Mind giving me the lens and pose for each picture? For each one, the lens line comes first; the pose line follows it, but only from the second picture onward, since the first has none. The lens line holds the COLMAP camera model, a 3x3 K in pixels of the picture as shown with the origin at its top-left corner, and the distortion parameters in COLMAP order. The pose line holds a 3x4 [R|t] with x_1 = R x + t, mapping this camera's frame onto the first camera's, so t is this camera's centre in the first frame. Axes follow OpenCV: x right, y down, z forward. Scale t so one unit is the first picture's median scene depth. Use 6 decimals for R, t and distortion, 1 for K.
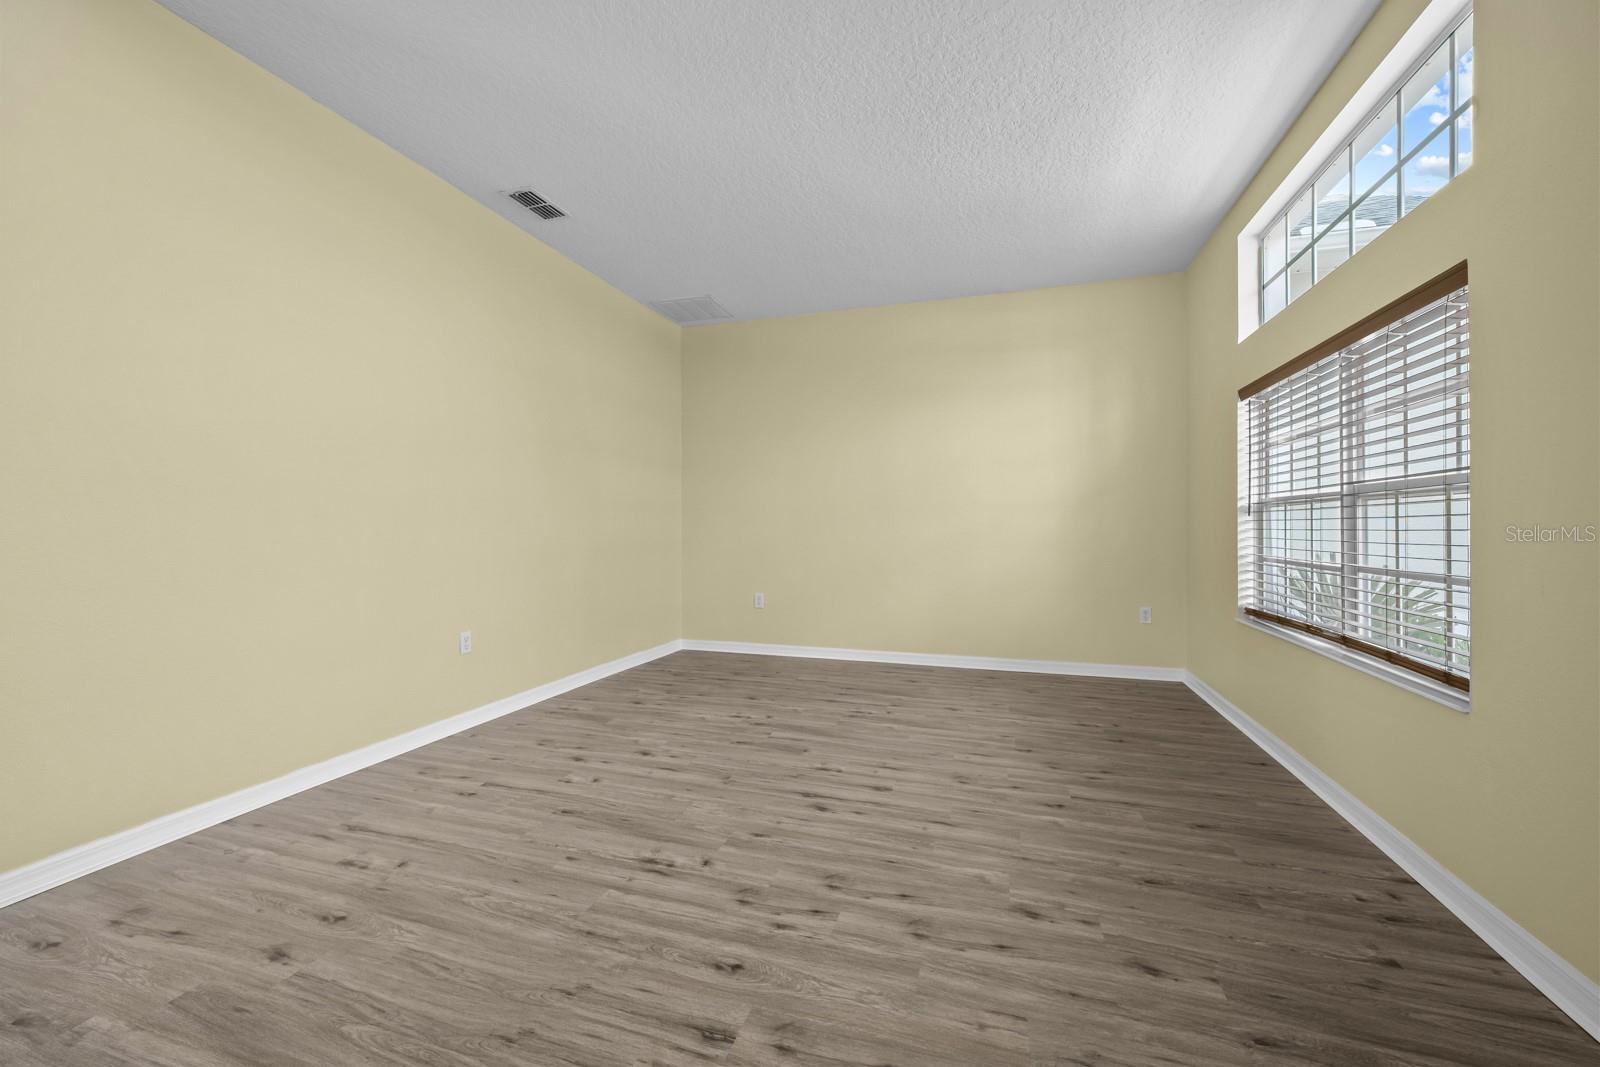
lens RADIAL K [[647.7, 0, 794.8], [0, 647.7, 530.8], [0, 0, 1]] dist [0.001312, -0.000087]
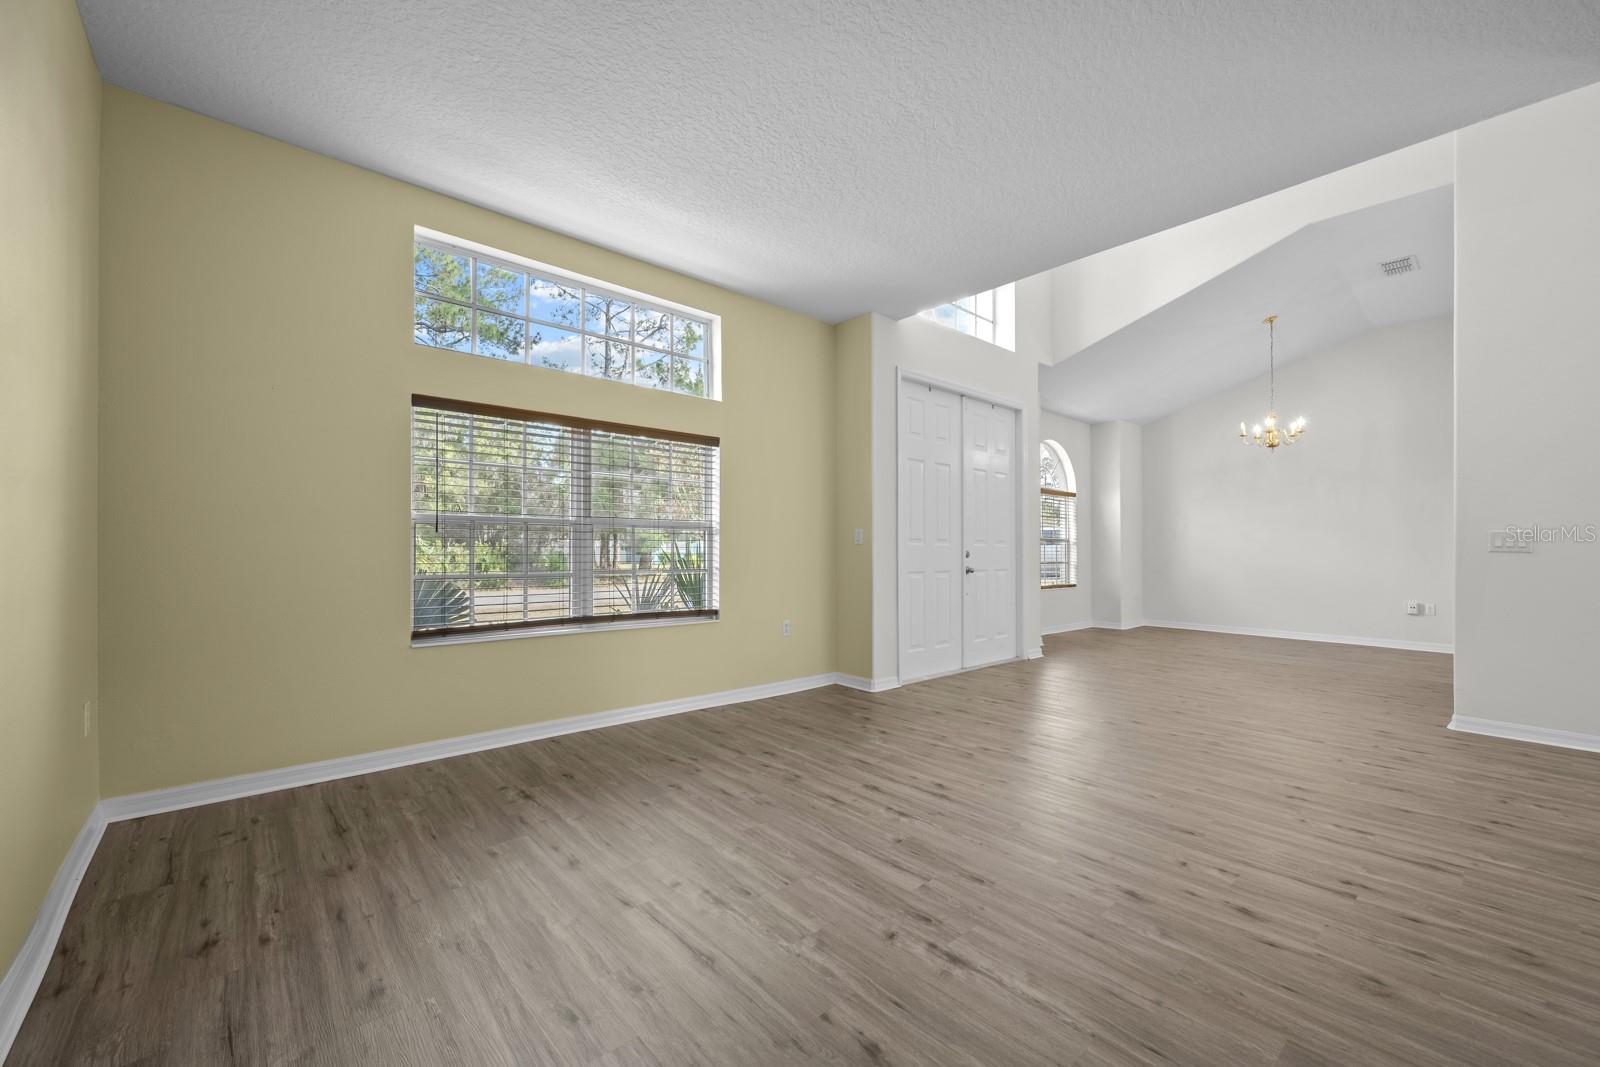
lens RADIAL K [[635.4, 0, 800.0], [0, 635.4, 533.5], [0, 0, 1]] dist [-0.002427, 0.000011]
pose [[-0.859993, 0.004547, 0.510286, -0.265987], [-0.003565, 0.999882, -0.014918, -0.011111], [-0.510294, -0.014649, -0.859875, 1.703022]]
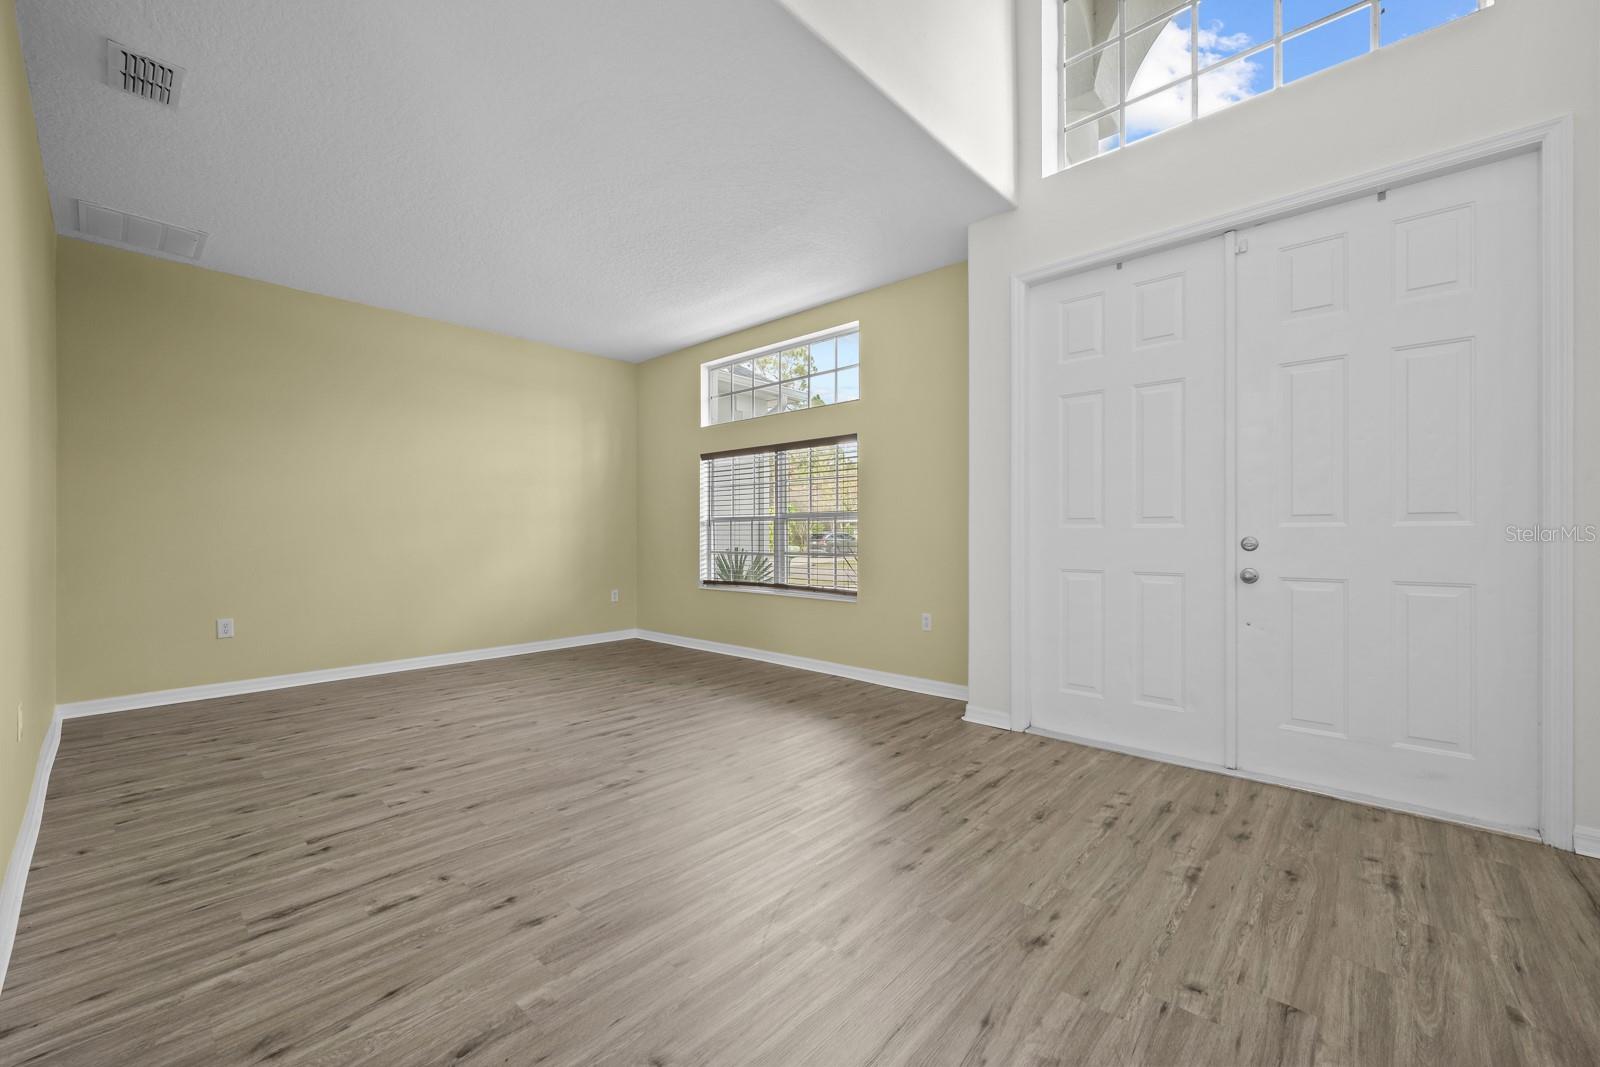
lens RADIAL K [[635.1, 0, 803.1], [0, 635.1, 529.0], [0, 0, 1]] dist [0.000628, 0.000037]
pose [[0.408547, 0.005903, 0.912718, -0.842375], [0.007957, 0.999918, -0.010029, 0.001305], [-0.912703, 0.011360, 0.408466, 0.072057]]
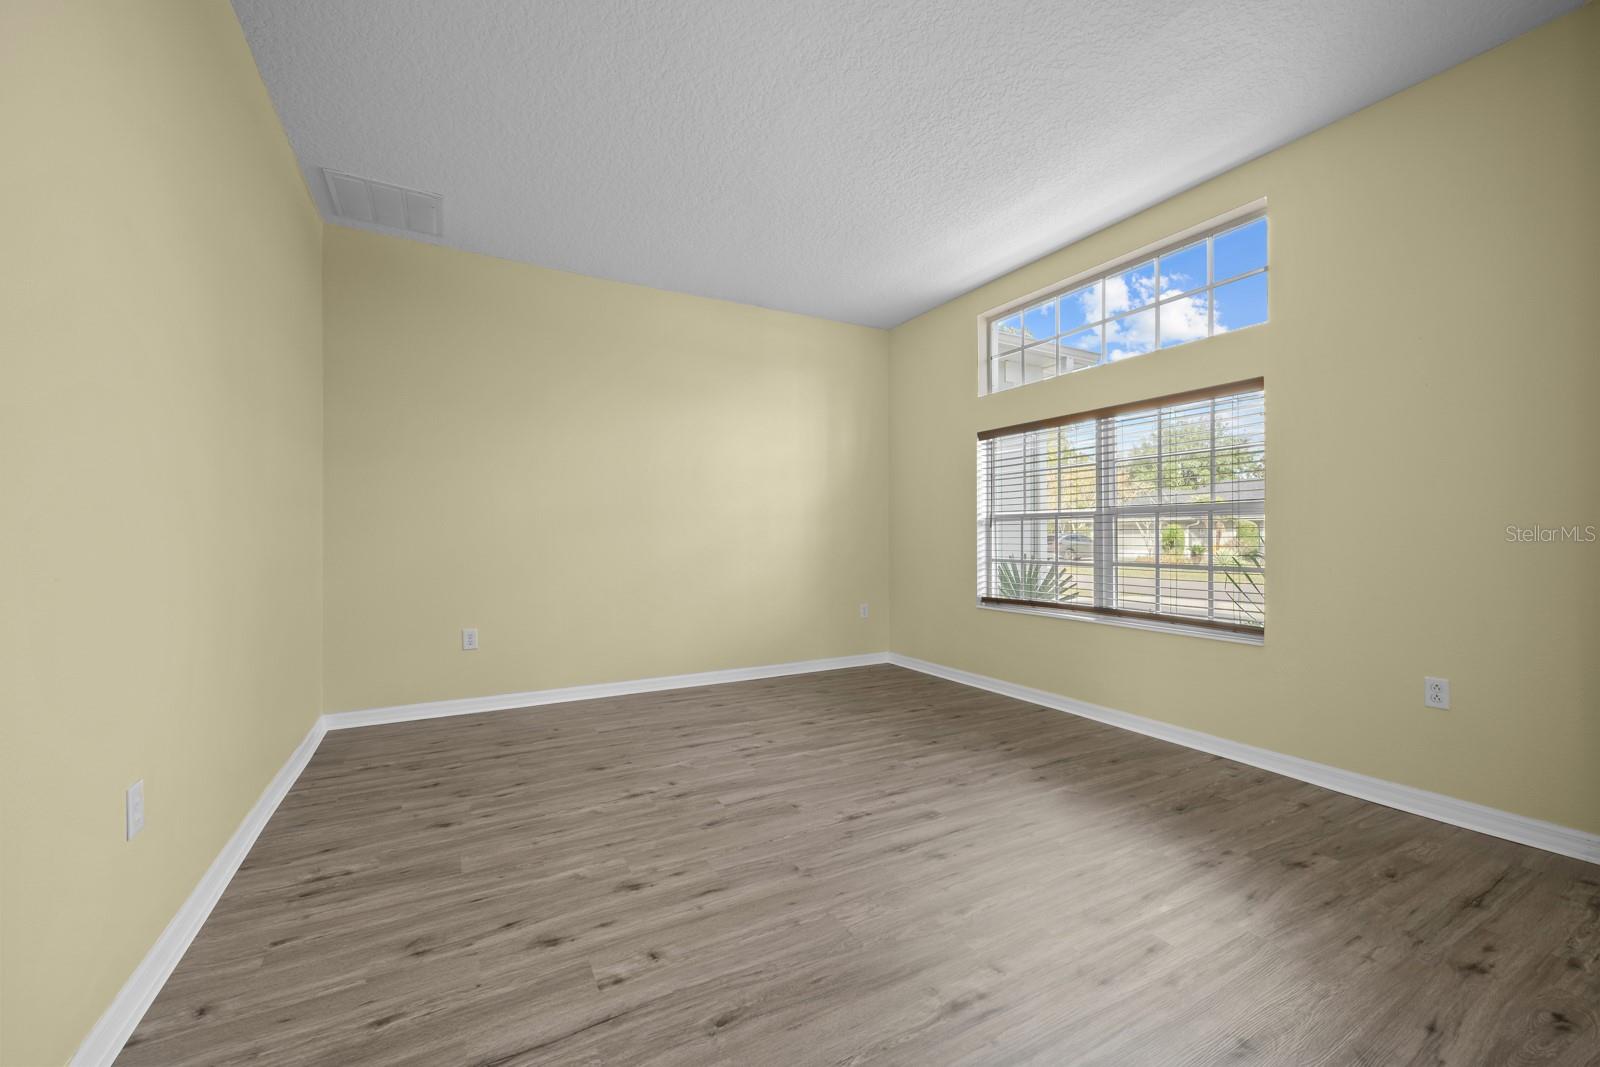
lens RADIAL K [[635.4, 0, 800.0], [0, 635.4, 533.5], [0, 0, 1]] dist [-0.002427, 0.000011]
pose [[0.683425, 0.002075, 0.730018, -0.570855], [0.006857, 0.999934, -0.009262, -0.001576], [-0.729989, 0.011336, 0.683365, 0.434626]]
